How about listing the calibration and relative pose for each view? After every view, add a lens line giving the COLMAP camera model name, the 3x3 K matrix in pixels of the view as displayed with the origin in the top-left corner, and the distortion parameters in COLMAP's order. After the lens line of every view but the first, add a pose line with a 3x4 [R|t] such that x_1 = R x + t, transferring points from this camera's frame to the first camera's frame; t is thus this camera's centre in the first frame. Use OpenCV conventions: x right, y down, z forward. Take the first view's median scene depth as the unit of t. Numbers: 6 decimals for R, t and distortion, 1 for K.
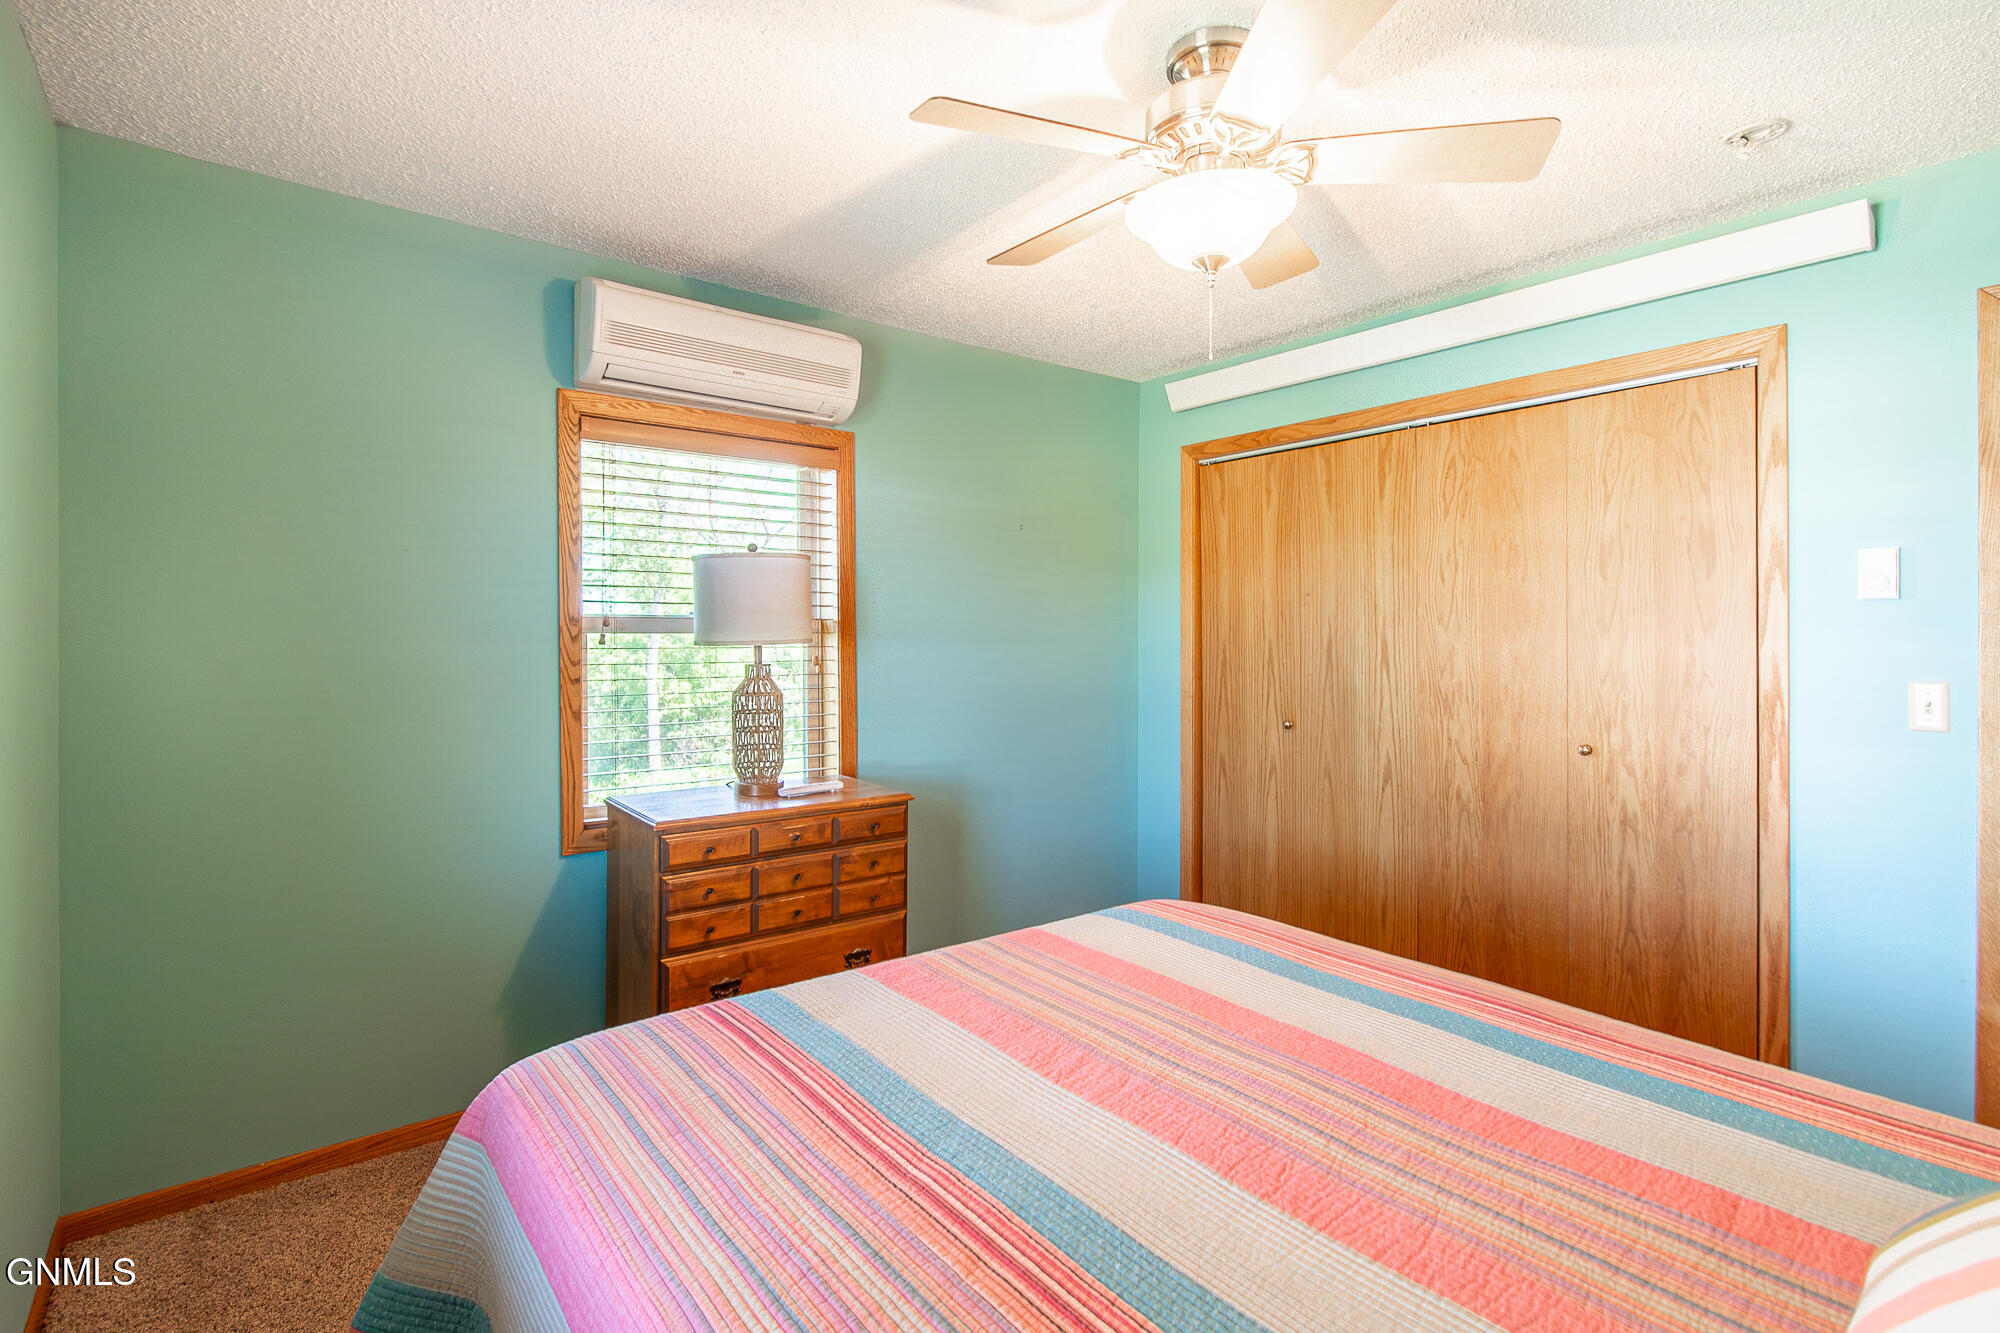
lens RADIAL K [[940.6, 0, 992.5], [0, 940.6, 641.8], [0, 0, 1]] dist [0.001814, 0.000085]
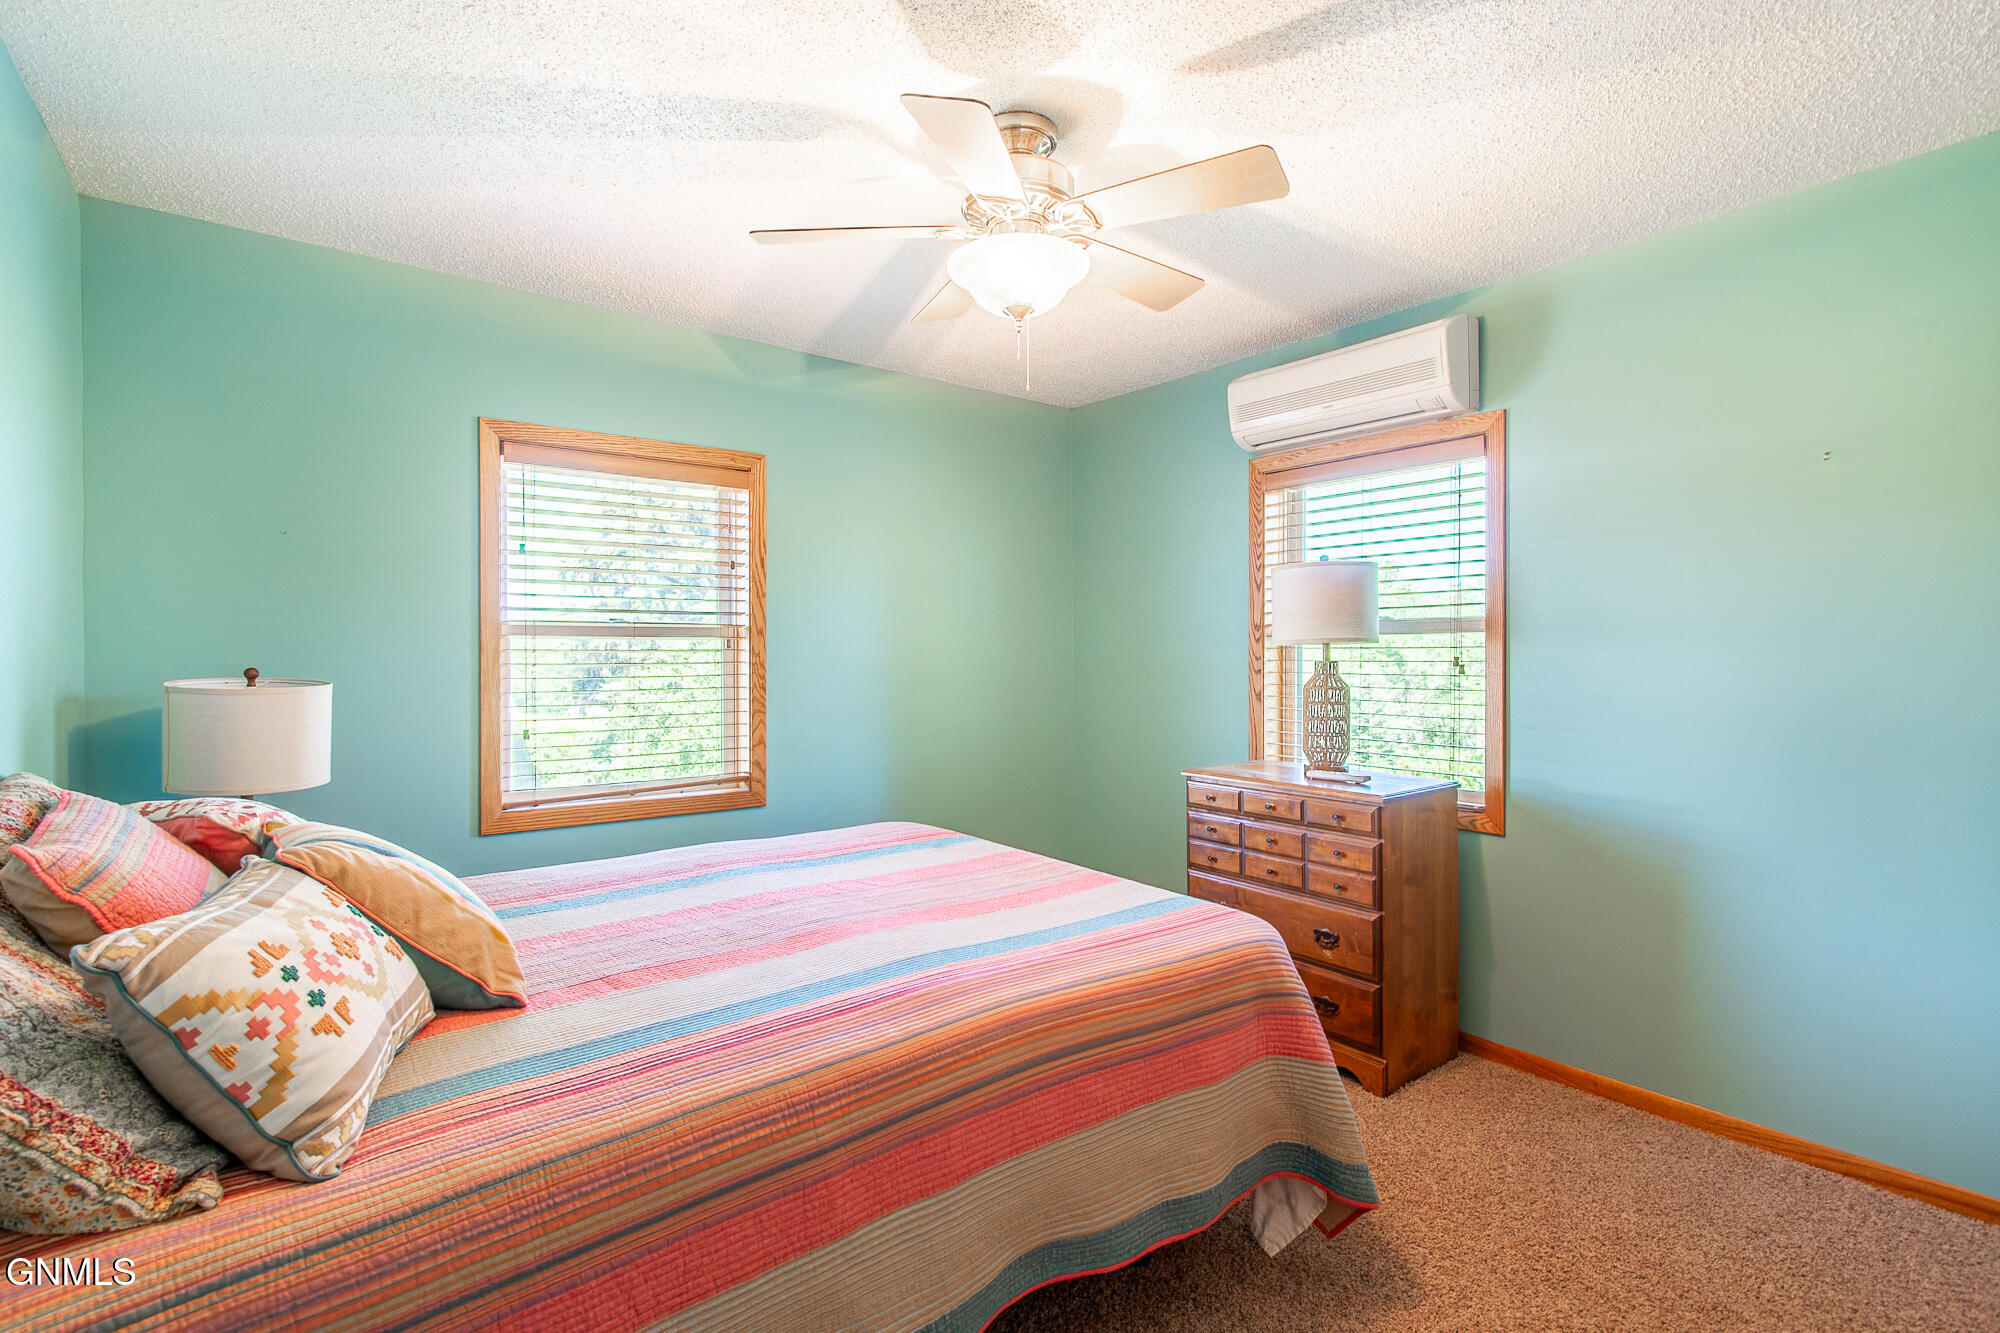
lens RADIAL K [[920.1, 0, 992.7], [0, 920.1, 657.2], [0, 0, 1]] dist [-0.000006, -0.000168]
pose [[-0.008746, 0.006658, -0.999940, 0.912497], [0.001826, 0.999976, 0.006642, 0.011355], [0.999960, -0.001768, -0.008758, 0.640522]]
